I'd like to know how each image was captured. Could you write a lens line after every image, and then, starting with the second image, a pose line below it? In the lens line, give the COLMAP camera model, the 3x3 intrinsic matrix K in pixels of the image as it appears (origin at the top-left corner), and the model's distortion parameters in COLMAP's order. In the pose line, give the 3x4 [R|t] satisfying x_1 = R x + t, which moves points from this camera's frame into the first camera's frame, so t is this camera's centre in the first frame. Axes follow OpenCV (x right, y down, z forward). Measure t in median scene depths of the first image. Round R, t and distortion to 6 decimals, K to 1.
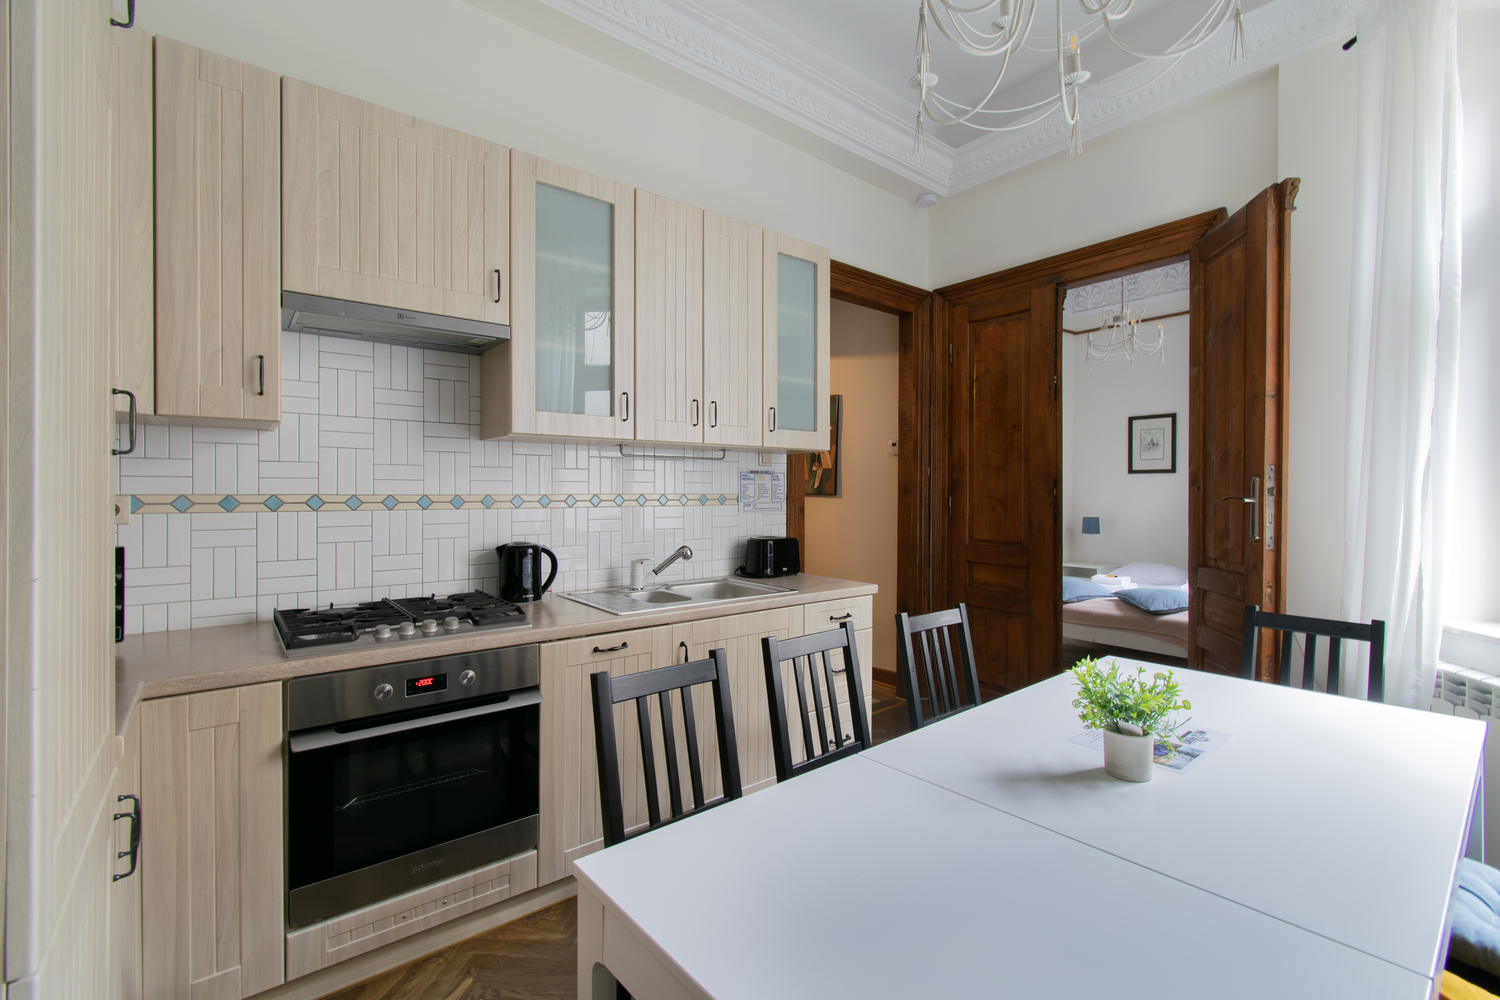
lens RADIAL K [[667.6, 0, 750.0], [0, 667.6, 500.0], [0, 0, 1]] dist [-0.000824, -0.000181]
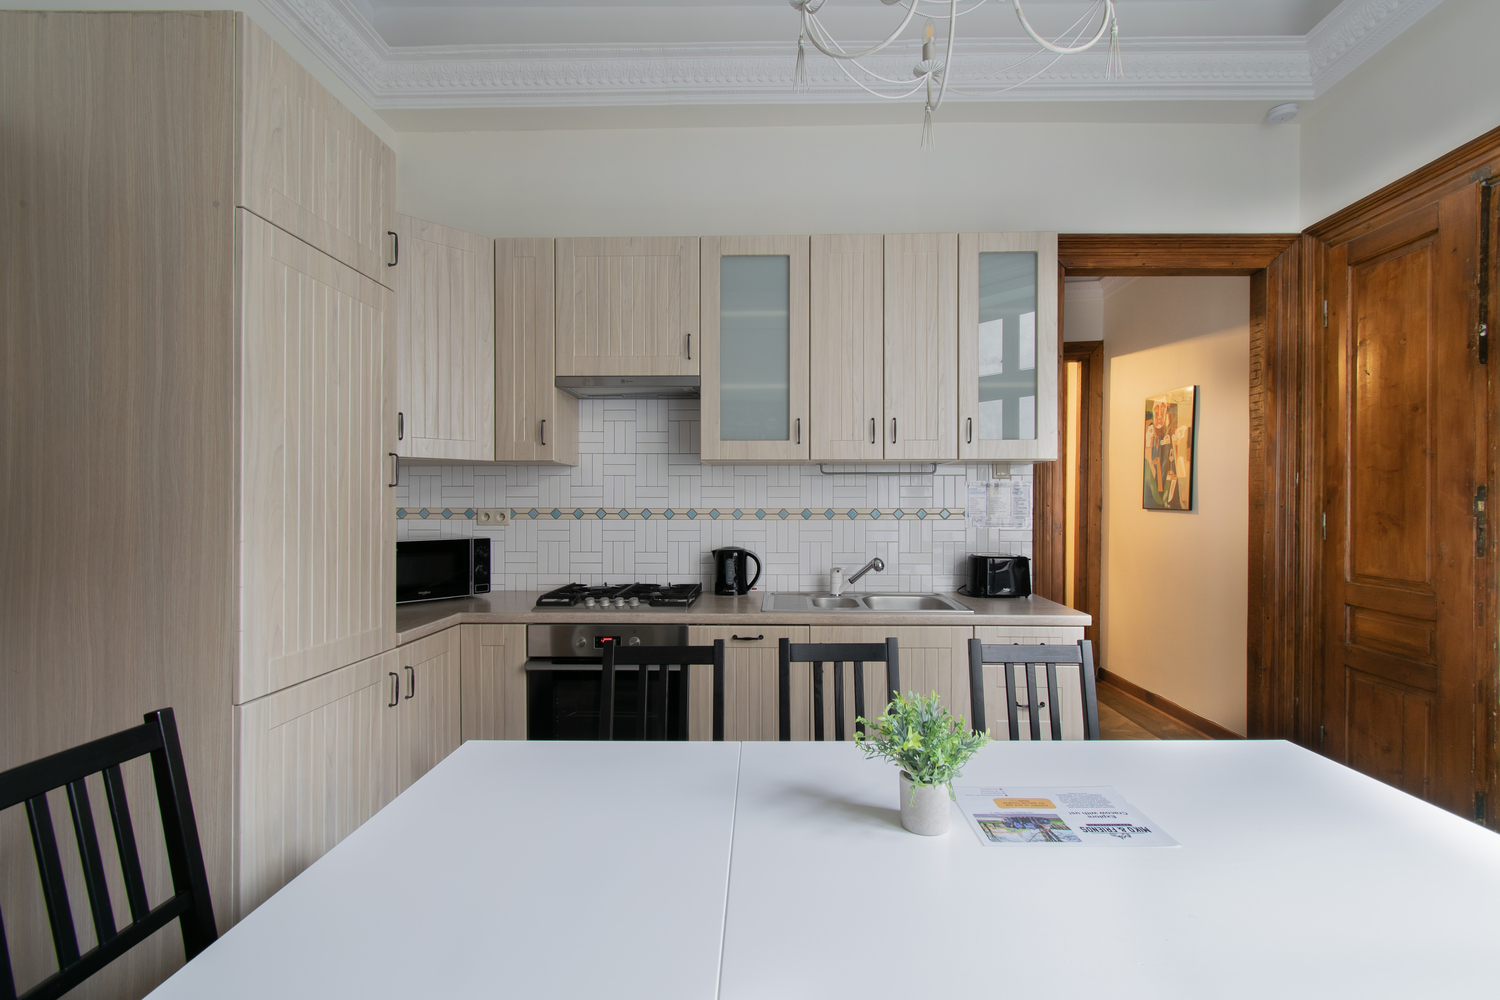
lens RADIAL K [[666.5, 0, 753.6], [0, 666.5, 513.1], [0, 0, 1]] dist [-0.000069, -0.000368]
pose [[0.760292, 0.006738, -0.649547, 0.471646], [-0.008021, 0.999967, 0.000984, -0.000903], [0.649532, 0.004461, 0.760321, 0.087630]]
